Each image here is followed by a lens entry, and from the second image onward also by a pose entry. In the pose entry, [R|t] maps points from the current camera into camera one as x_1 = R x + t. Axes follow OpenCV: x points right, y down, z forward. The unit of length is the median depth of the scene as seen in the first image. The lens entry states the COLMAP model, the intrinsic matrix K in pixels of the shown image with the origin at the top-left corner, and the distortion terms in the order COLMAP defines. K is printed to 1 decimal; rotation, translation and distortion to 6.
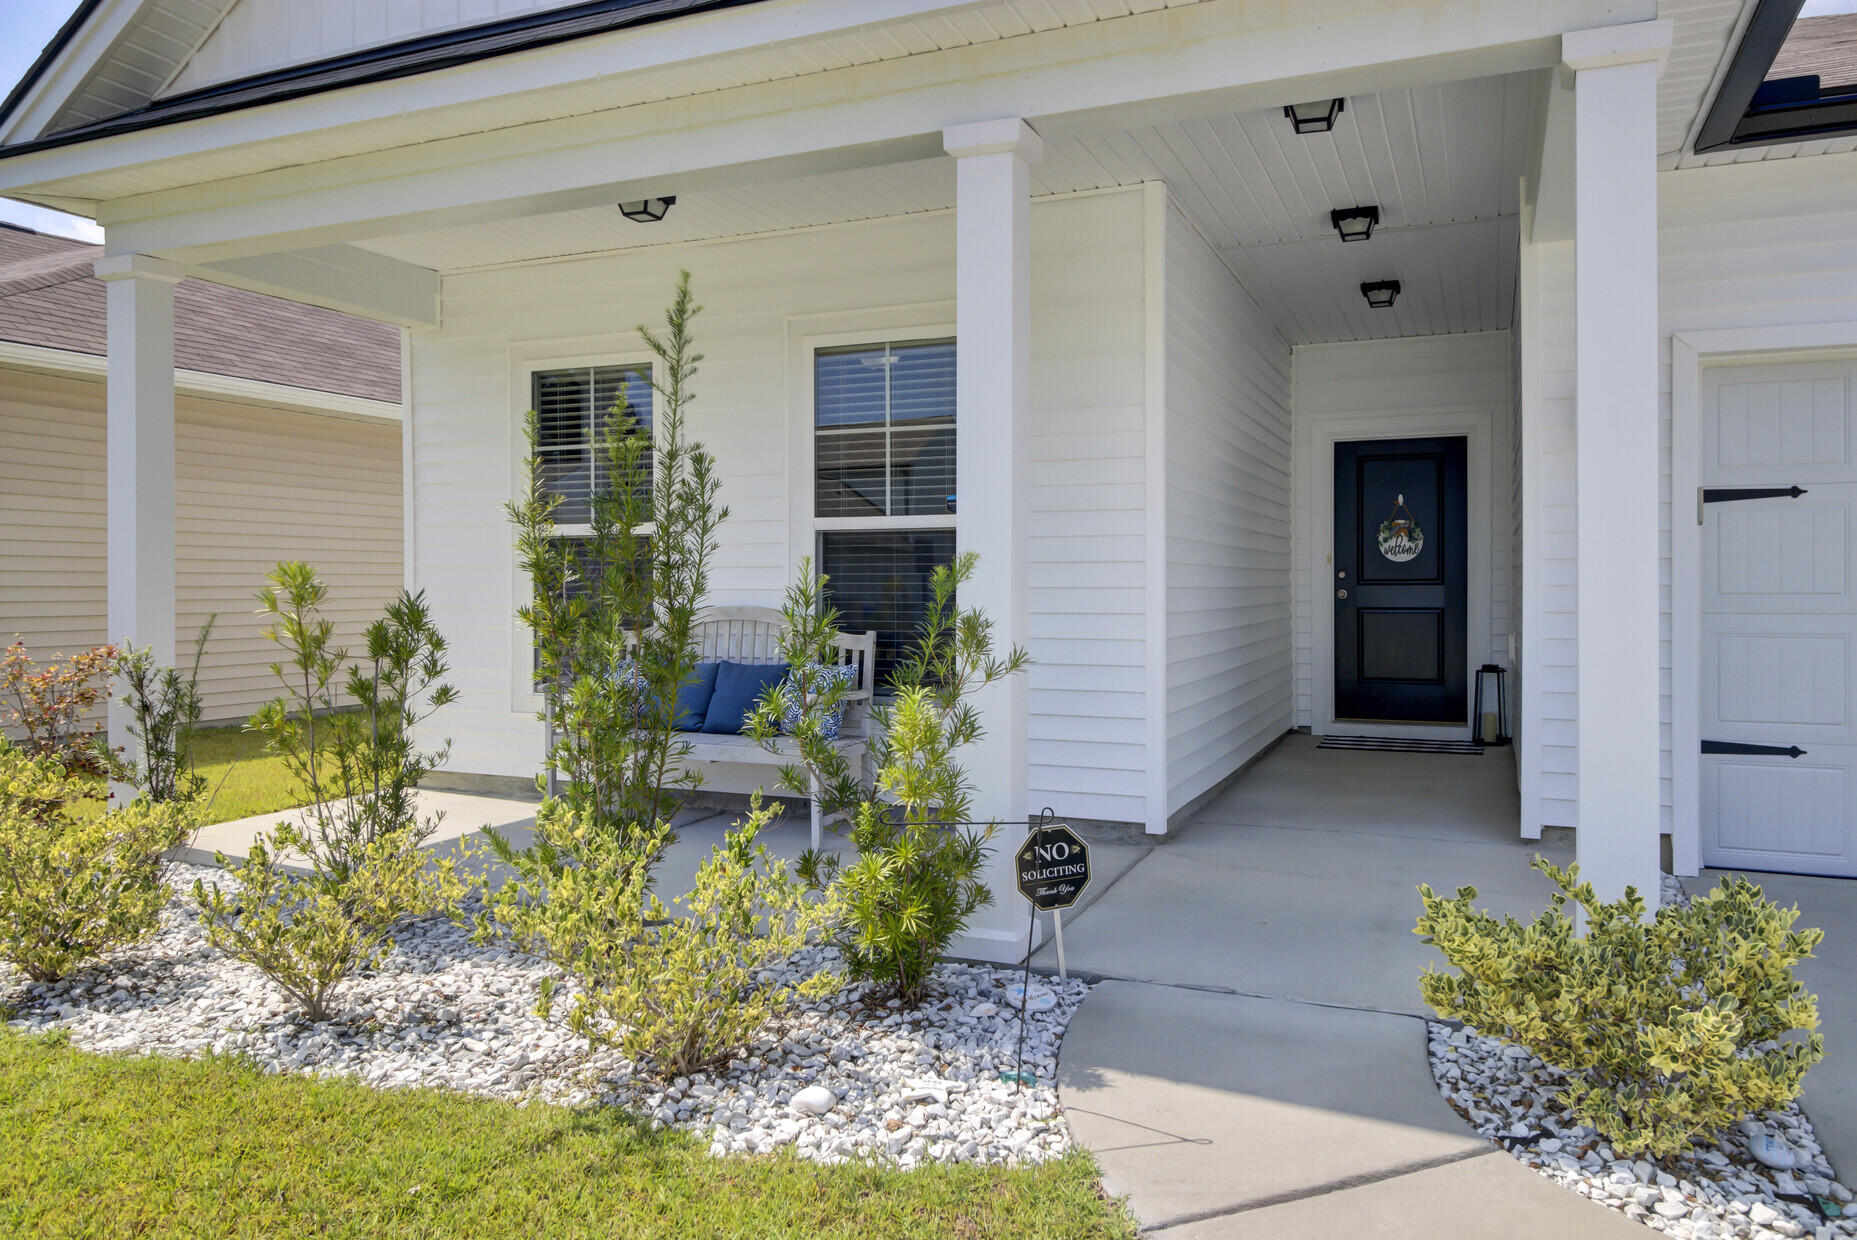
lens RADIAL K [[1328.7, 0, 921.9], [0, 1328.7, 591.6], [0, 0, 1]] dist [0.016451, -0.000475]
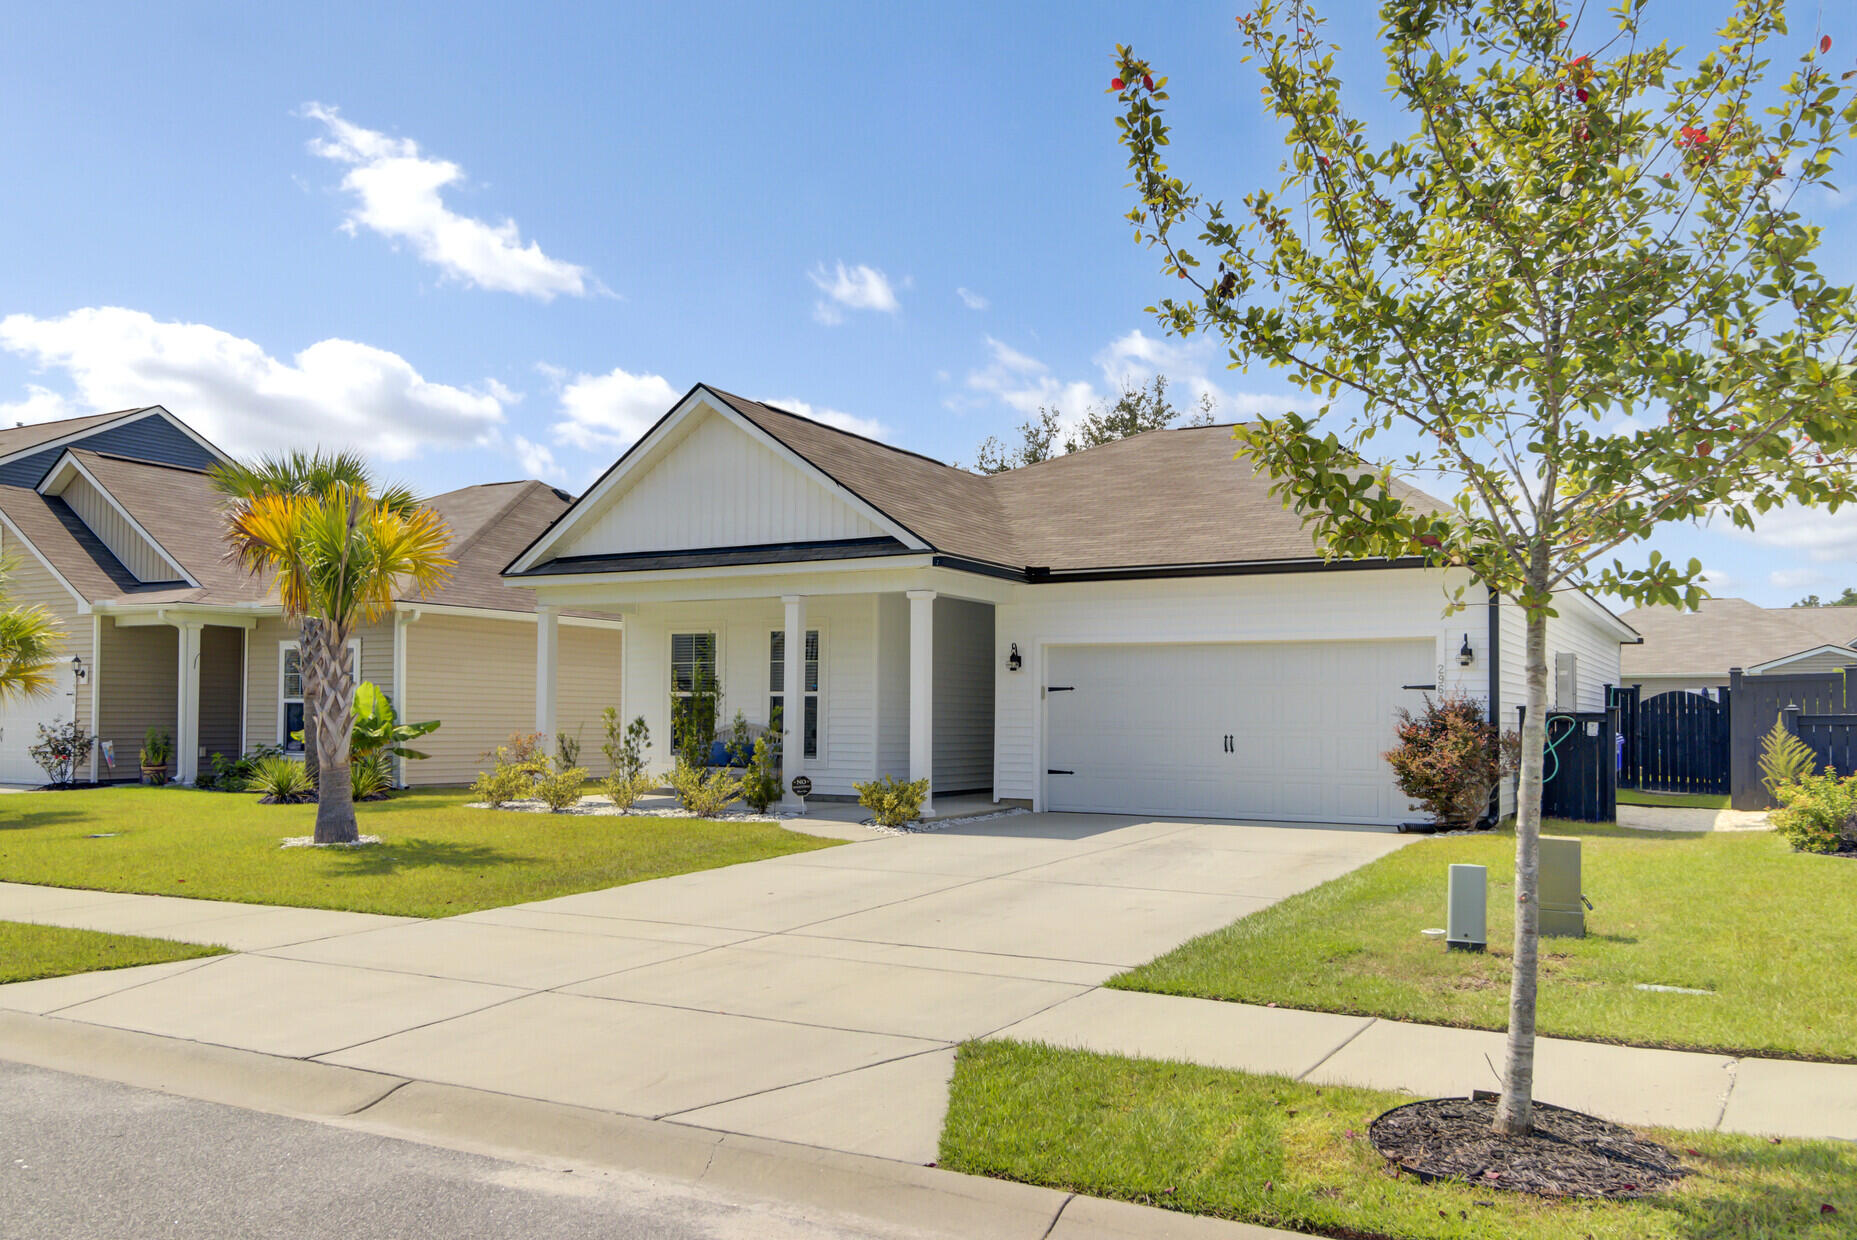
lens RADIAL K [[1485.5, 0, 928.5], [0, 1485.5, 620.0], [0, 0, 1]] dist [0.008948, 0.002381]
pose [[0.994908, 0.004259, -0.100700, 0.594232], [-0.011881, 0.997097, -0.075213, 0.026404], [0.100087, 0.076026, 0.992070, -2.193934]]
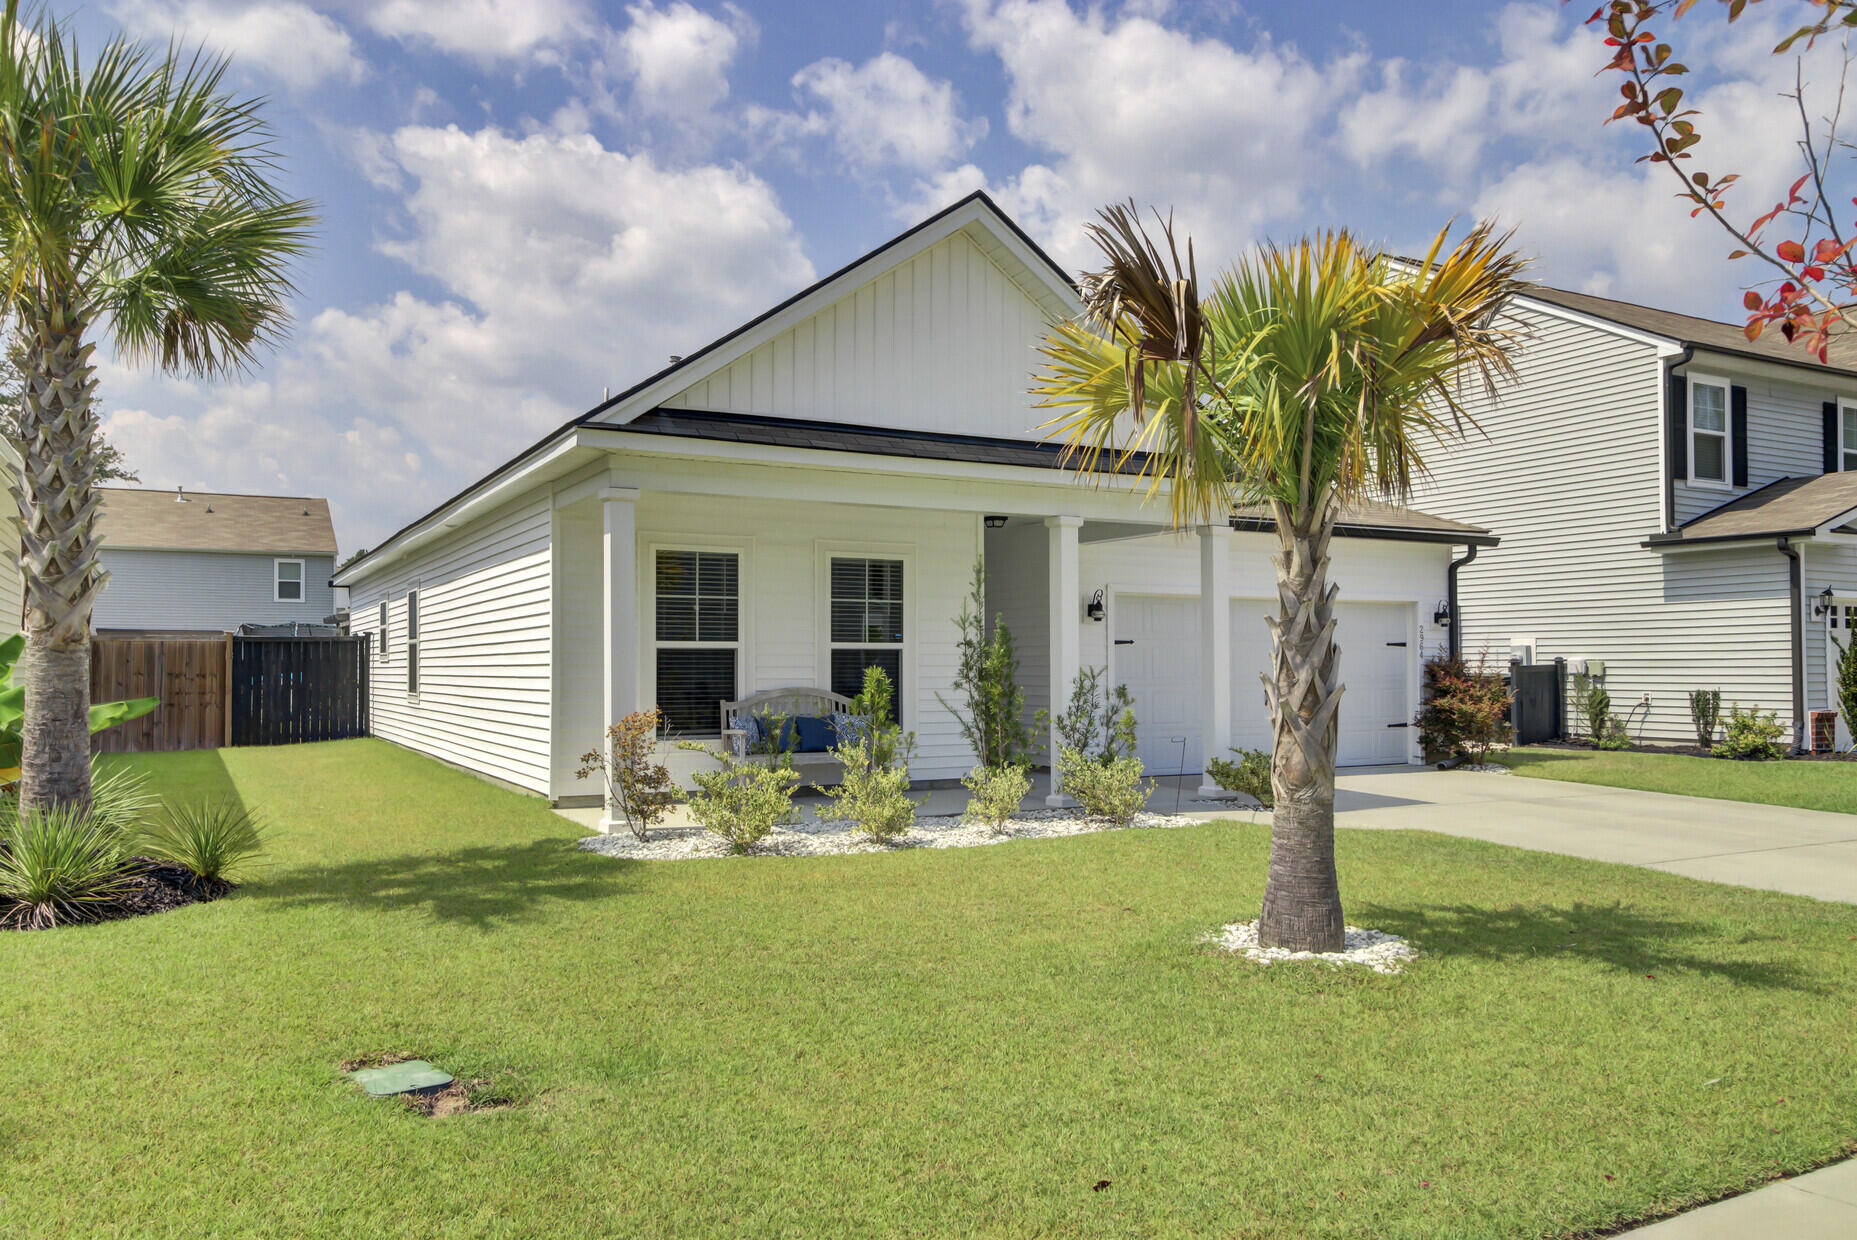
lens RADIAL K [[1368.5, 0, 928.5], [0, 1368.5, 620.0], [0, 0, 1]] dist [-0.008116, -0.001320]
pose [[0.621624, 0.028835, 0.782785, -1.662512], [0.005739, 0.999128, -0.041362, -0.003954], [-0.783295, 0.030203, 0.620916, -0.402219]]
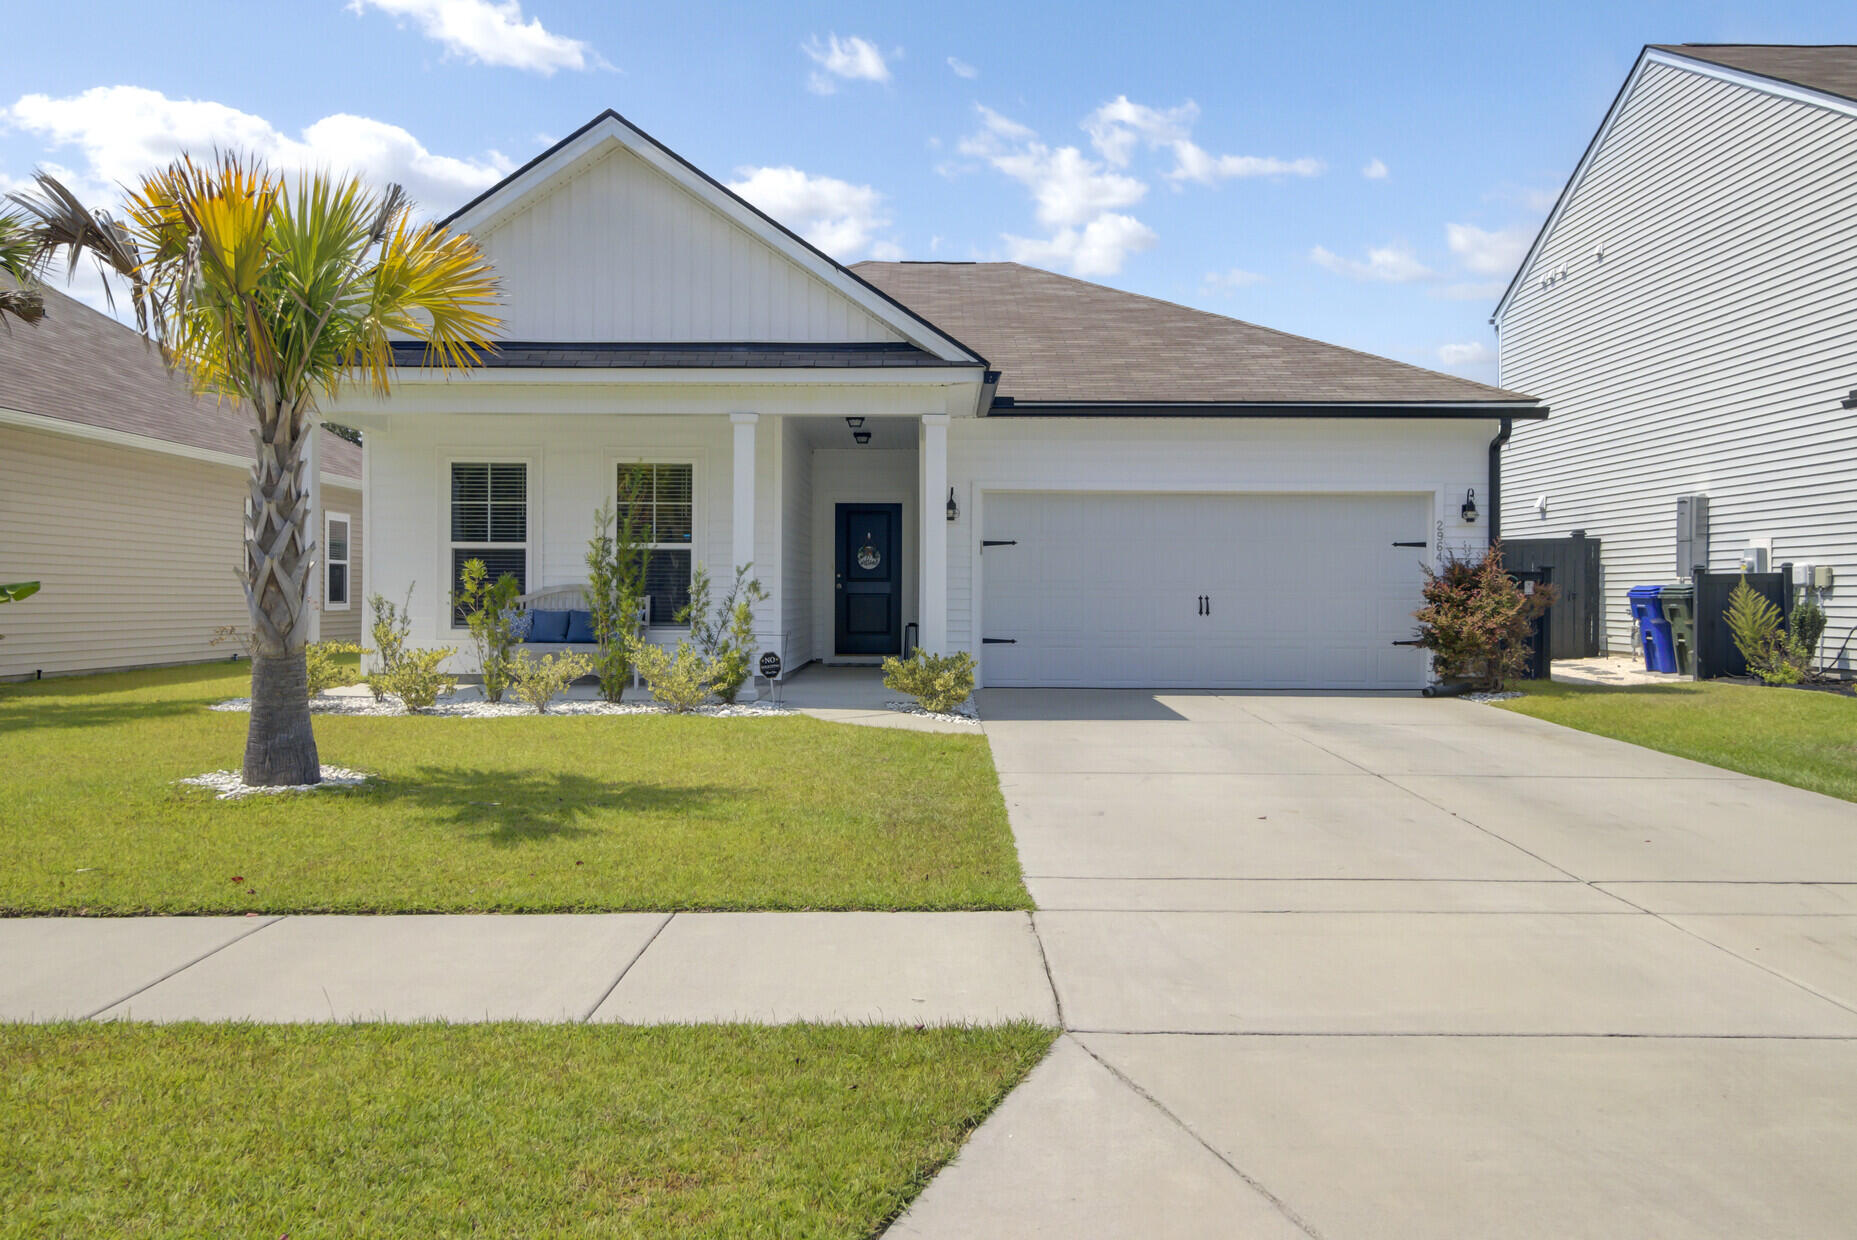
lens RADIAL K [[1460.0, 0, 923.0], [0, 1460.0, 548.7], [0, 0, 1]] dist [0.025475, 0.002191]
pose [[0.922578, 0.019706, 0.385307, -0.553769], [-0.004624, 0.999188, -0.040030, 0.047365], [-0.385782, 0.035149, 0.921920, -1.412329]]
